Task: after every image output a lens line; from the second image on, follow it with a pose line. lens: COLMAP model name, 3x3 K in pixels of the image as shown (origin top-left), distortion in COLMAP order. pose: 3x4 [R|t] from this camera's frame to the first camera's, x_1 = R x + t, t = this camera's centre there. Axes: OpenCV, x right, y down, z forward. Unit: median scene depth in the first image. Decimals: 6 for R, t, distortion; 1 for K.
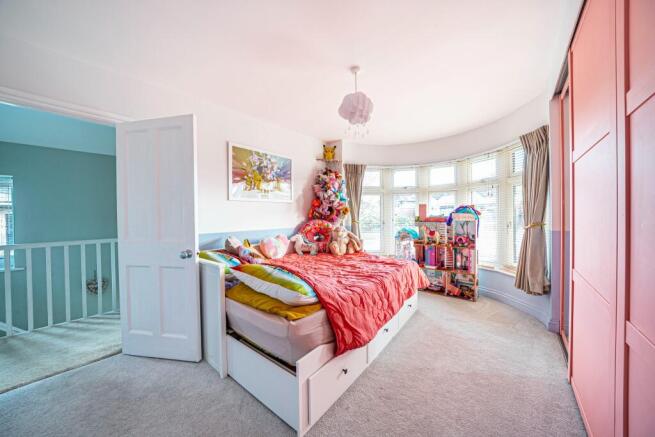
lens RADIAL K [[227.0, 0, 326.5], [0, 227.0, 216.6], [0, 0, 1]] dist [-0.019789, -0.000062]
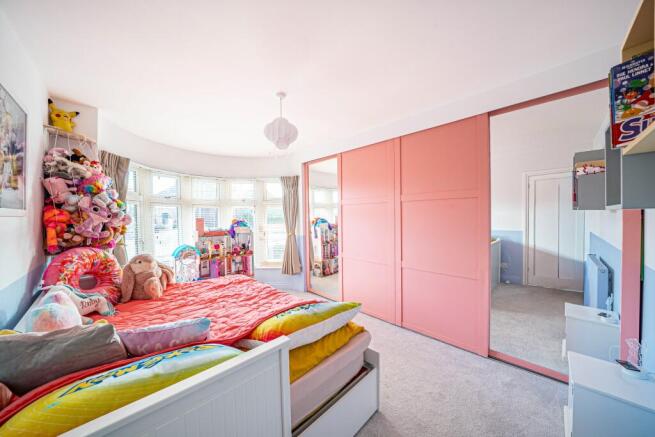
lens RADIAL K [[227.0, 0, 326.0], [0, 227.0, 217.6], [0, 0, 1]] dist [-0.019789, -0.000062]
pose [[0.105217, 0.000463, 0.994449, -0.502356], [0.017589, 0.999843, -0.002327, -0.047555], [-0.994294, 0.017736, 0.105192, 0.399005]]
